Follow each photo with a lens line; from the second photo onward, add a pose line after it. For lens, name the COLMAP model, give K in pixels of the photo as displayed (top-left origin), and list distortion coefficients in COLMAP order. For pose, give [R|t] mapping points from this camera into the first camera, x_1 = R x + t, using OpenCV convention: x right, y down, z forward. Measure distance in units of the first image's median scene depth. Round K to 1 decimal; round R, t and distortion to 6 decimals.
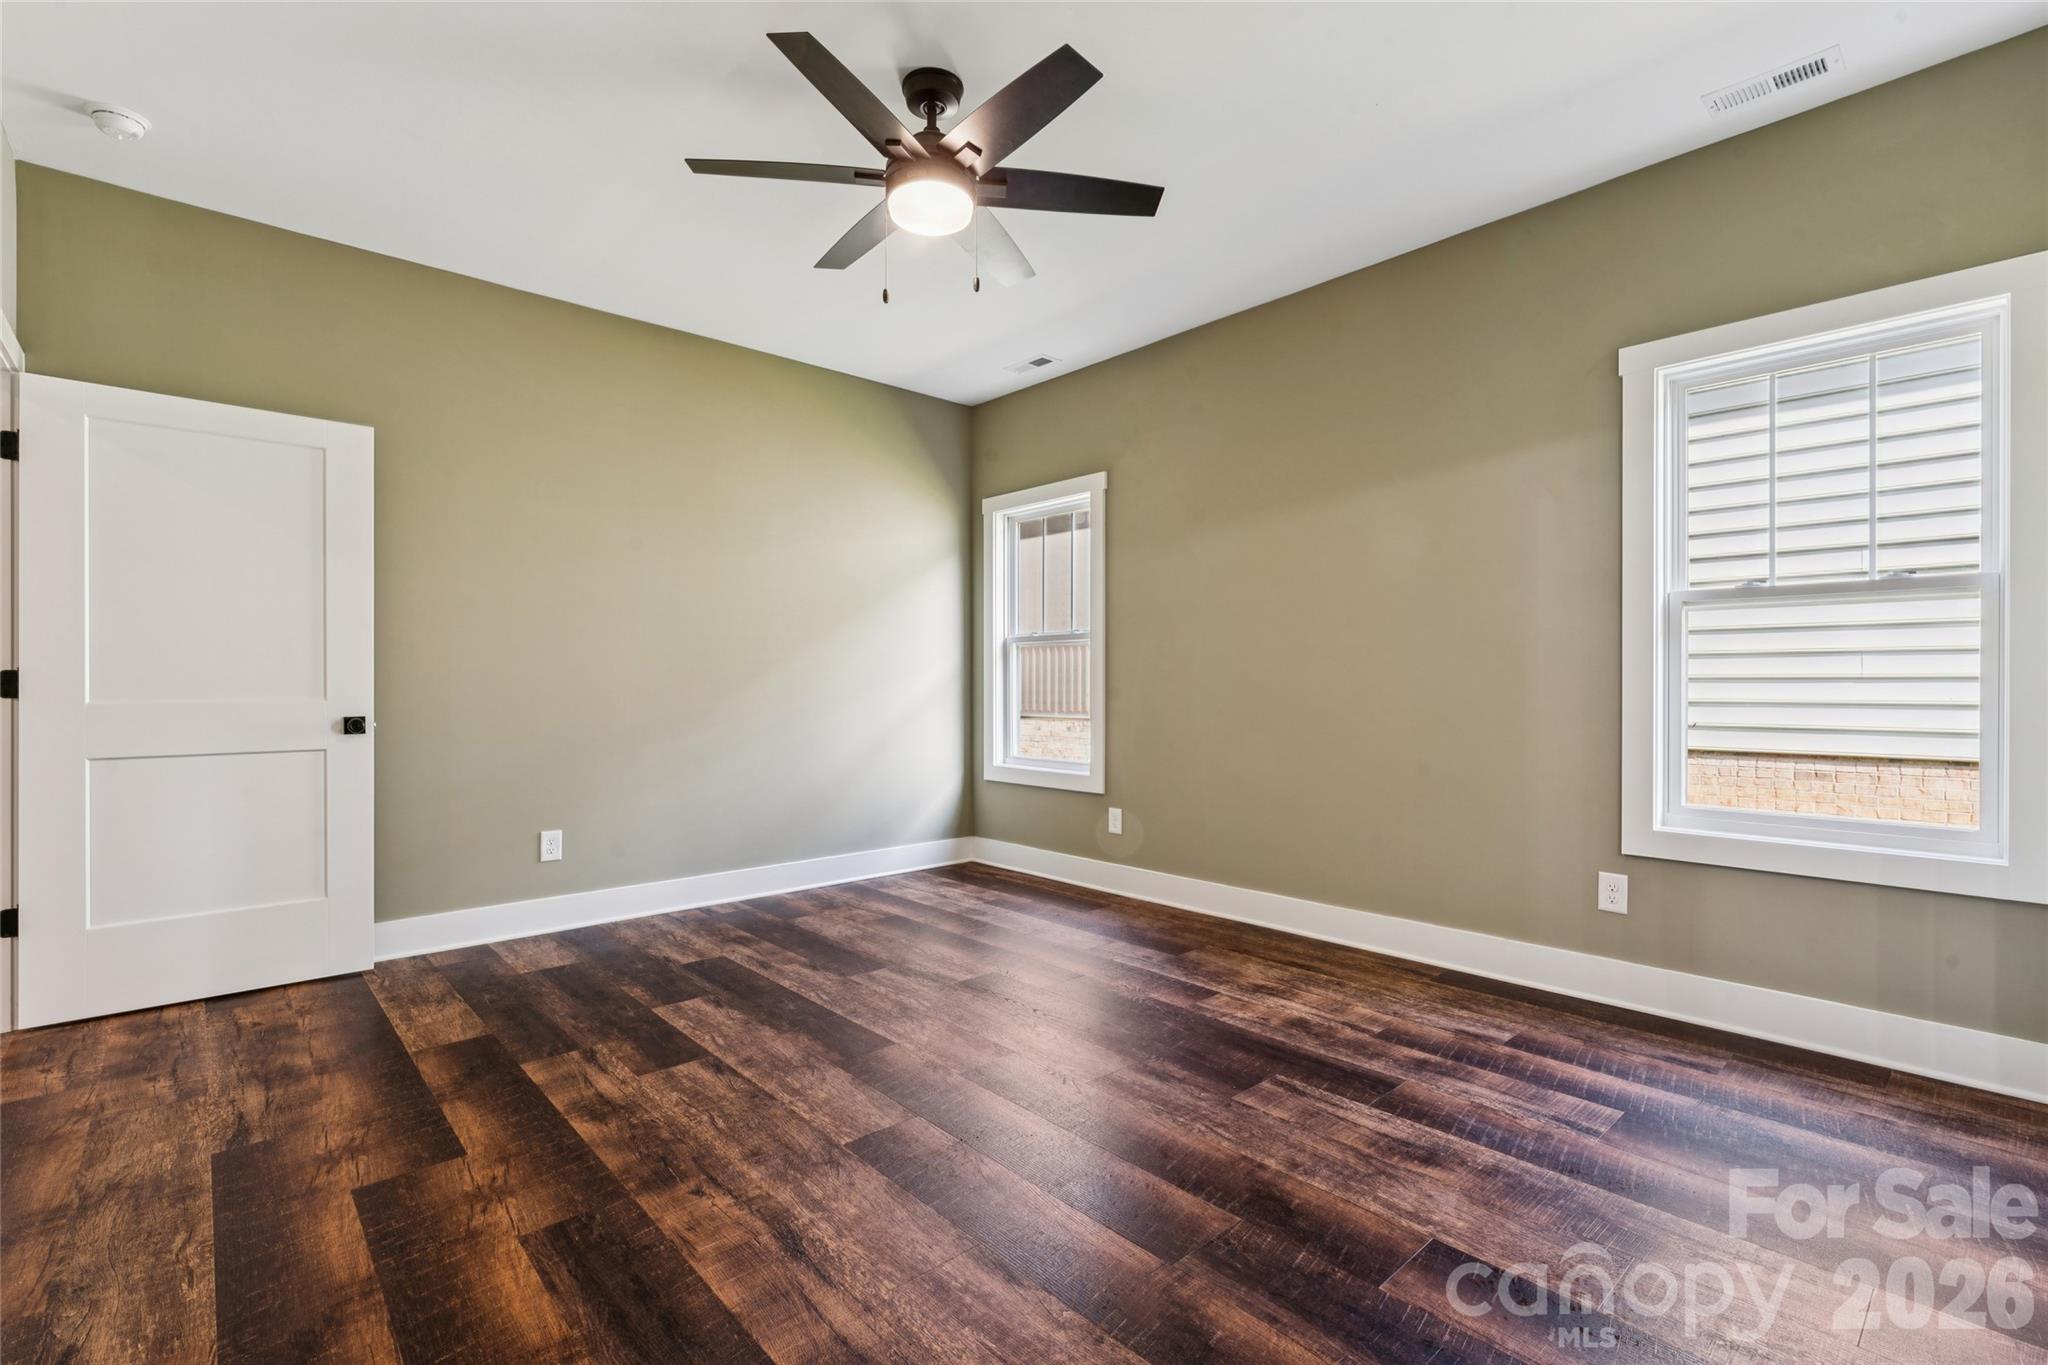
lens RADIAL K [[923.1, 0, 1013.2], [0, 923.1, 677.7], [0, 0, 1]] dist [-0.002111, 0.001831]
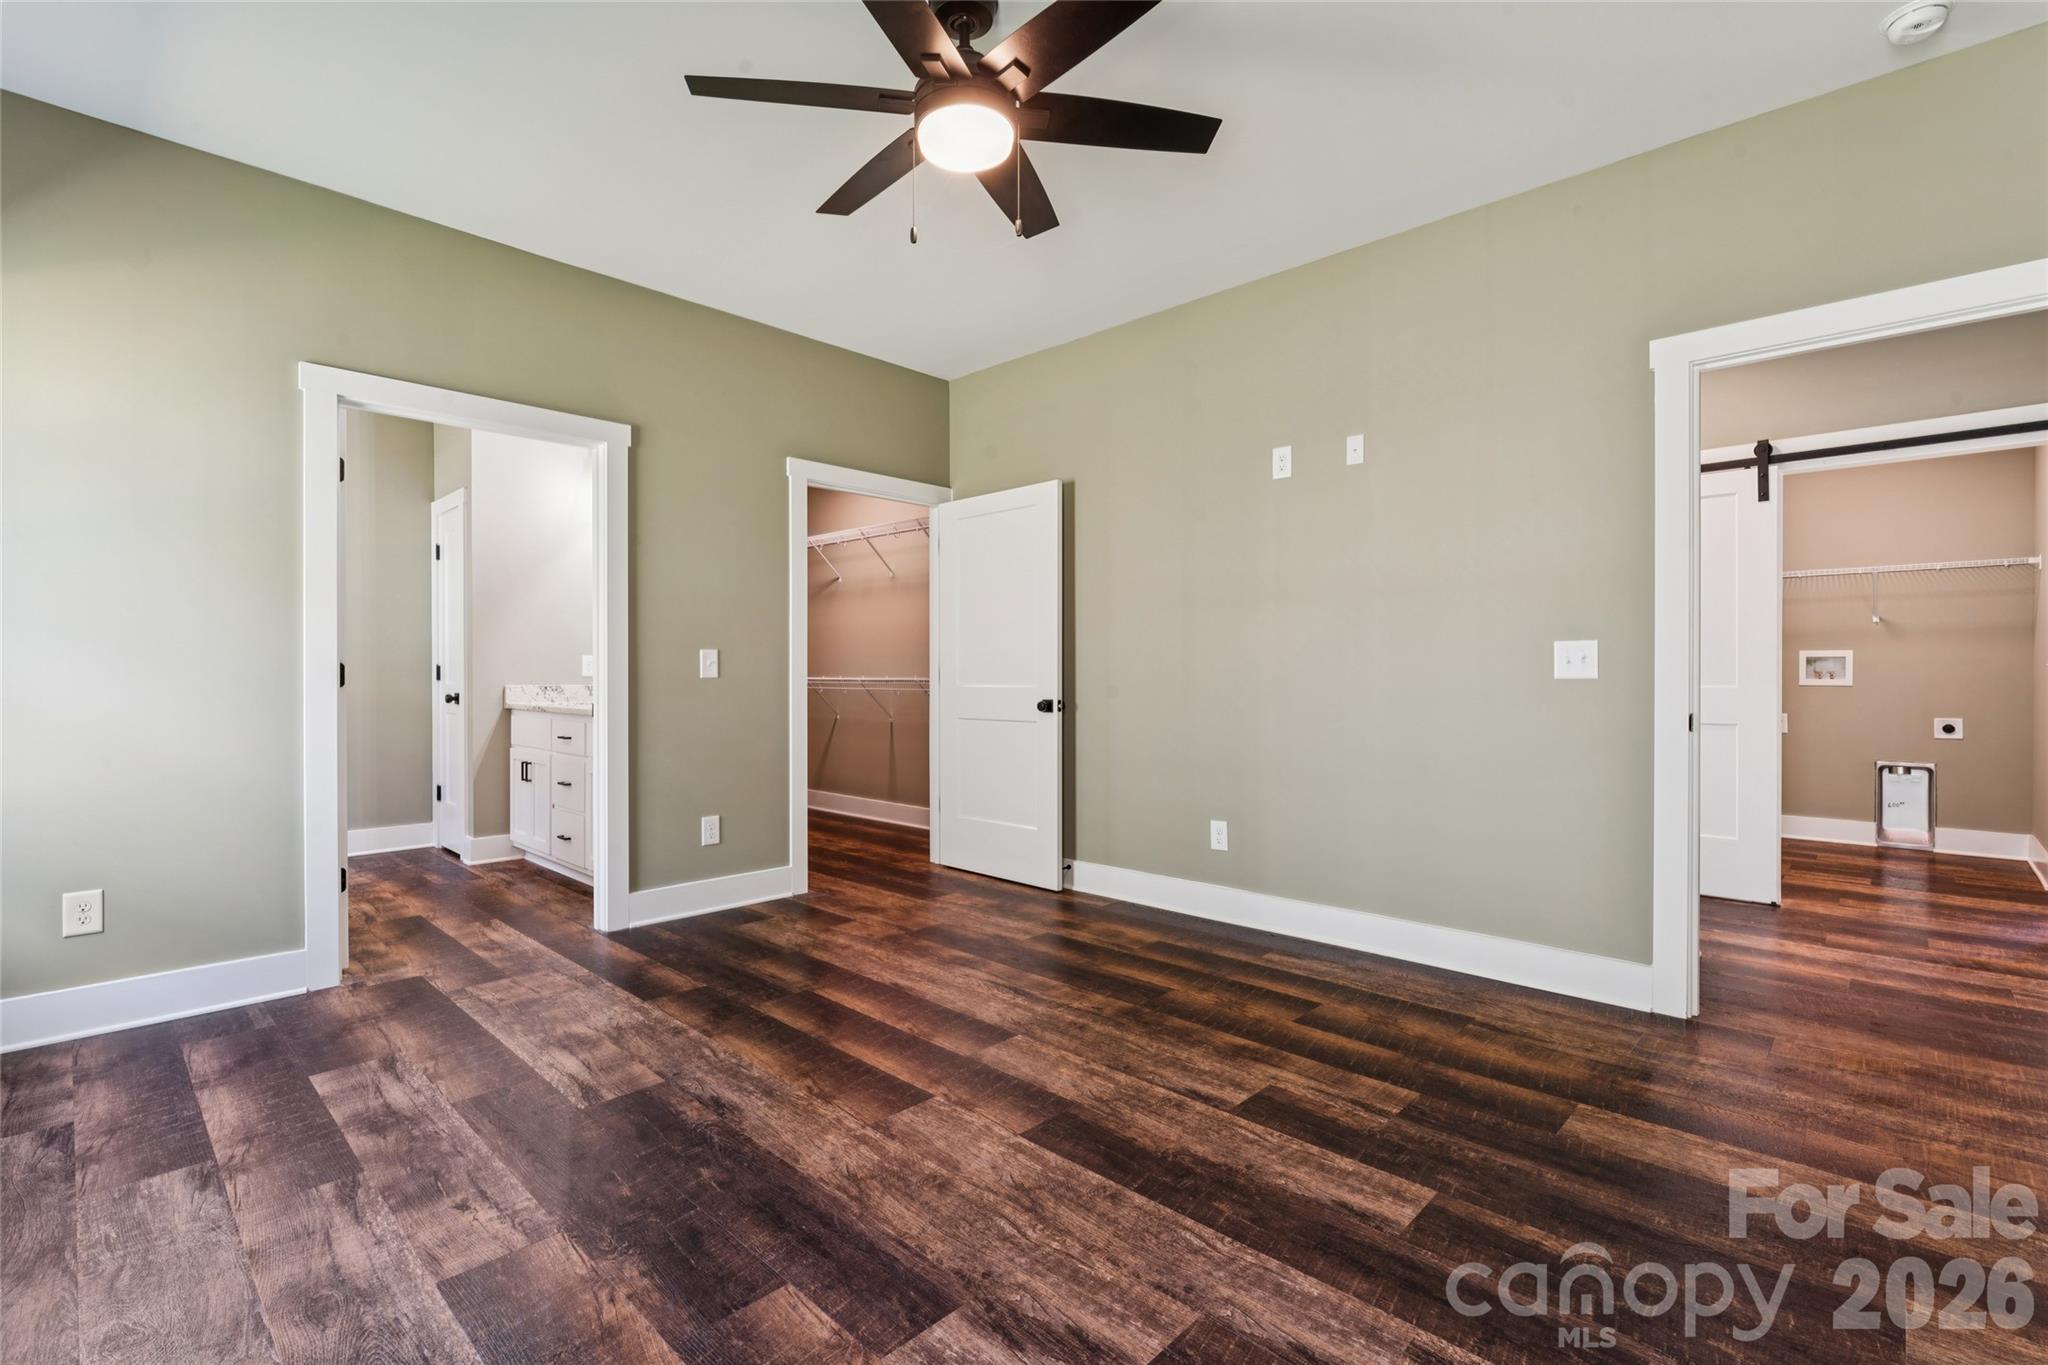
lens RADIAL K [[923.1, 0, 1018.2], [0, 923.1, 667.2], [0, 0, 1]] dist [-0.002111, 0.001831]
pose [[-0.996933, 0.001470, -0.078243, -0.061092], [0.002566, 0.999900, -0.013909, 0.009080], [0.078215, -0.014067, -0.996837, 1.680939]]
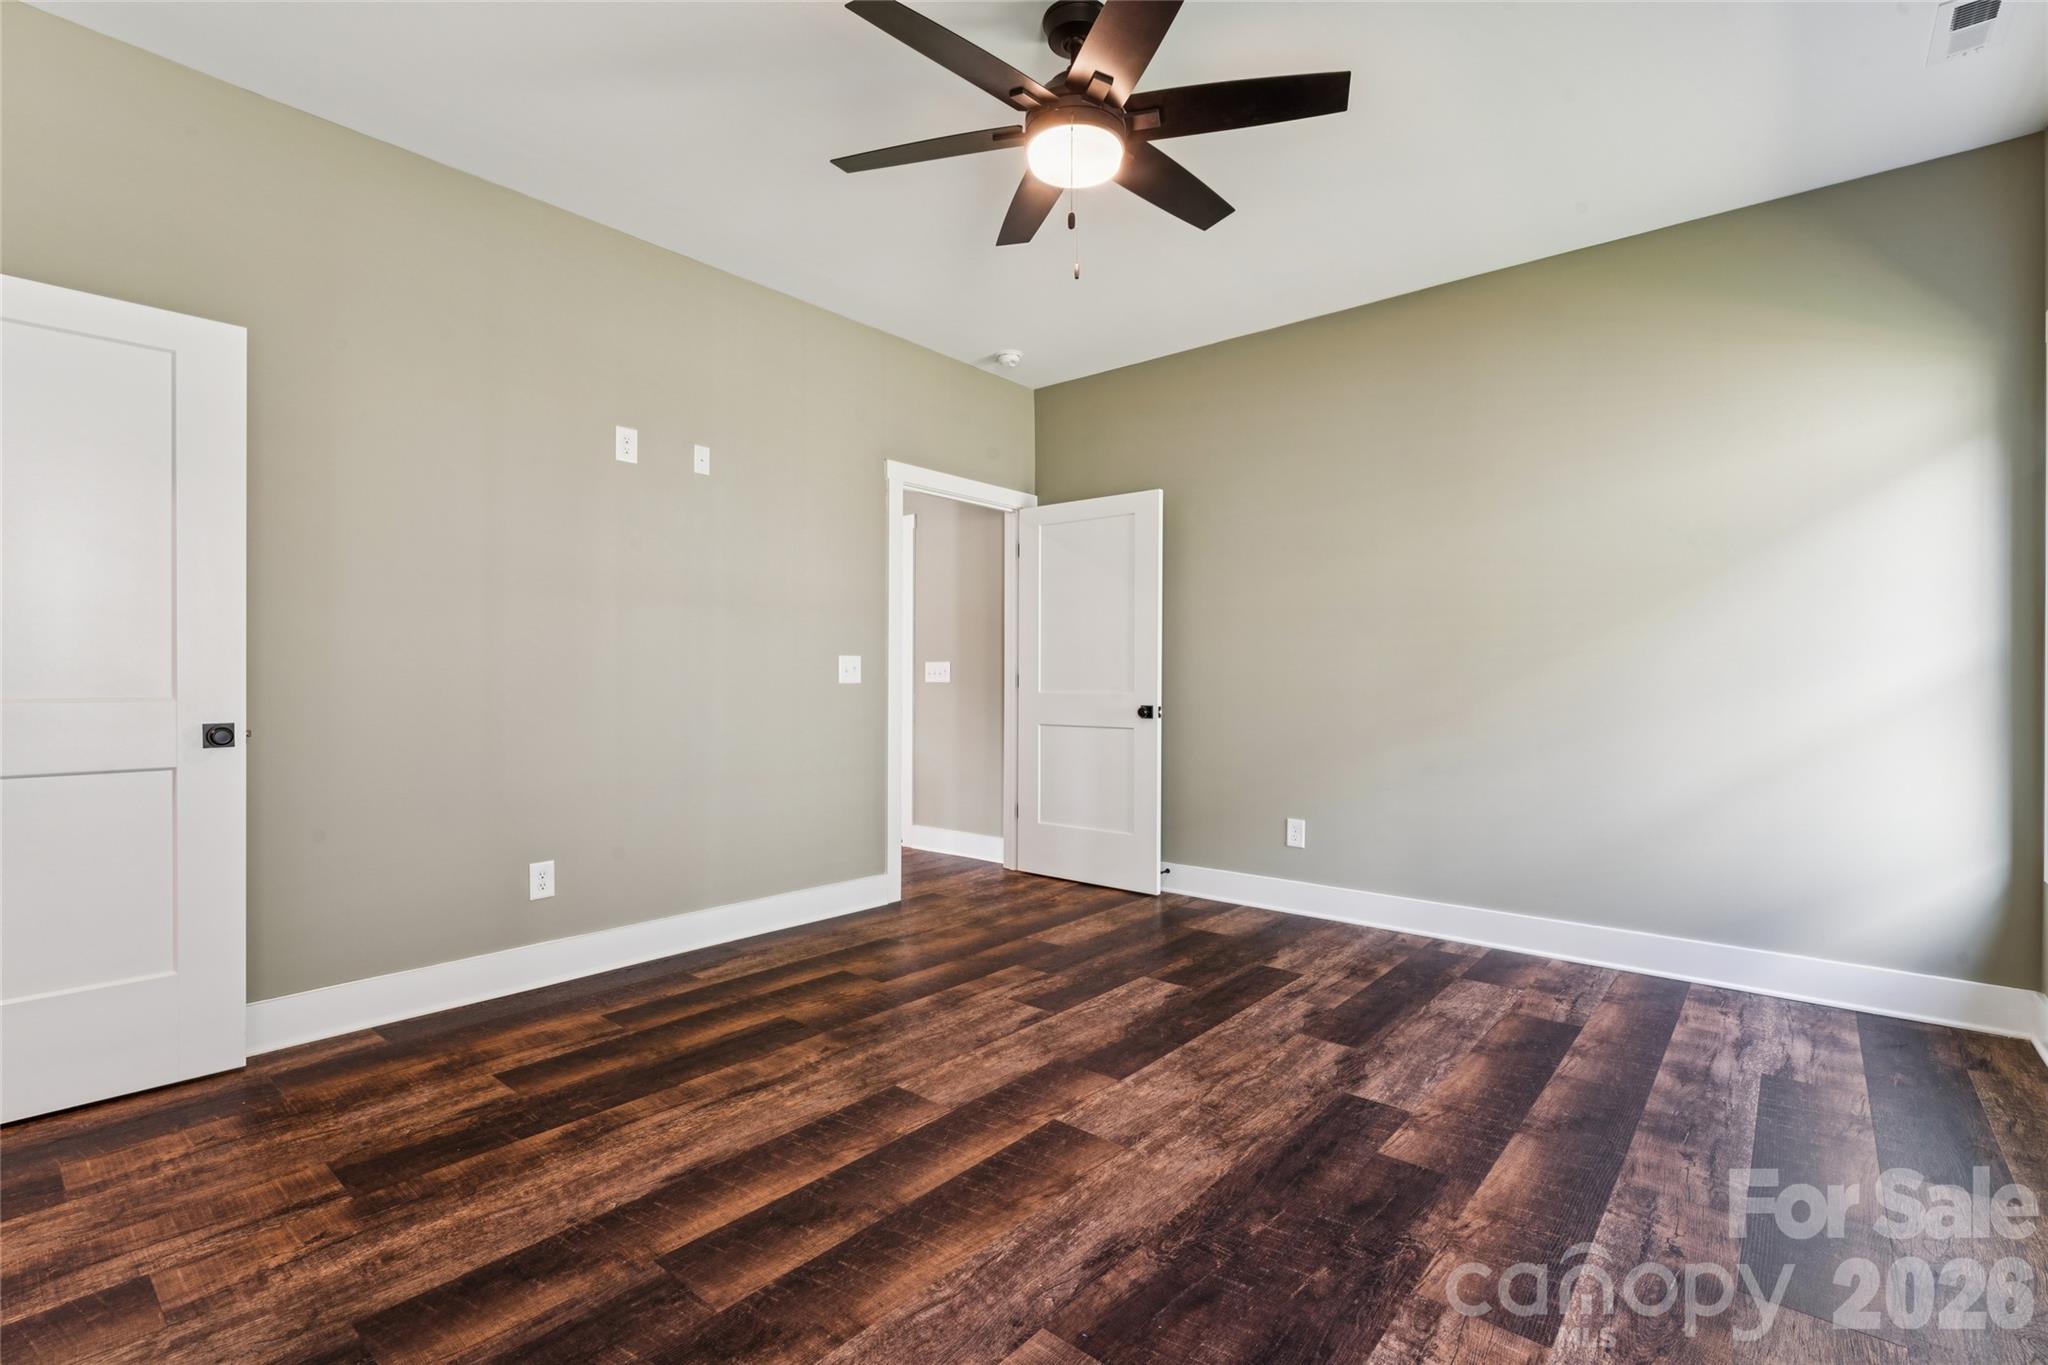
lens RADIAL K [[923.1, 0, 1019.2], [0, 923.1, 675.8], [0, 0, 1]] dist [-0.002111, 0.001831]
pose [[0.137405, -0.002930, -0.990511, 0.713134], [0.002189, 0.999994, -0.002655, 0.001488], [0.990513, -0.001804, 0.137410, 0.731627]]
